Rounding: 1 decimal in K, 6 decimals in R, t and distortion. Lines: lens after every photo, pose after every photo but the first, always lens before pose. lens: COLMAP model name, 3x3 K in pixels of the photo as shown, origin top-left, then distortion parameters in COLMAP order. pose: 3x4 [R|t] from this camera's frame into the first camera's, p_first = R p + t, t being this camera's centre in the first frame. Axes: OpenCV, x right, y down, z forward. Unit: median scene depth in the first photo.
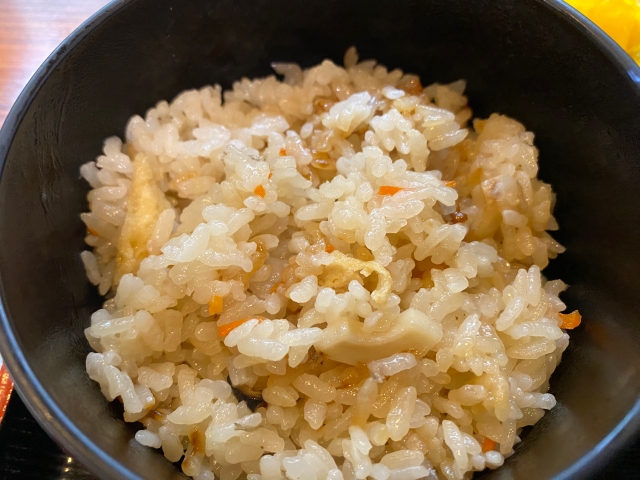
lens RADIAL K [[532.6, 0, 317.6], [0, 532.6, 260.3], [0, 0, 1]] dist [0.047807, 0.000698]
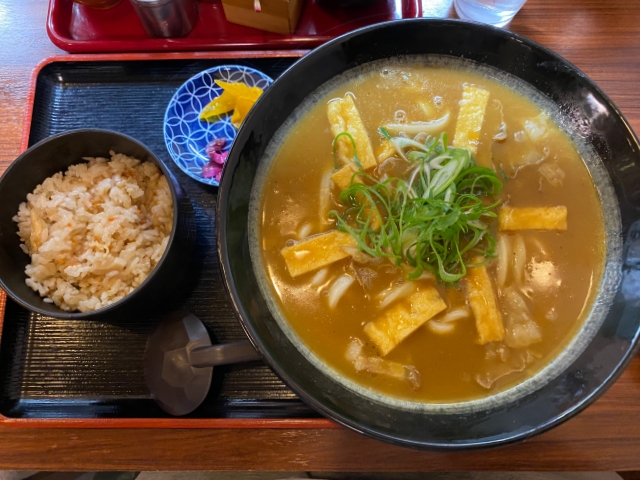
lens RADIAL K [[490.1, 0, 322.5], [0, 490.1, 239.3], [0, 0, 1]] dist [0.035208, -0.004096]
pose [[0.994495, -0.103007, 0.019234, 1.323512], [0.095576, 0.966912, 0.236531, -0.595304], [-0.042962, -0.233391, 0.971433, -1.954836]]
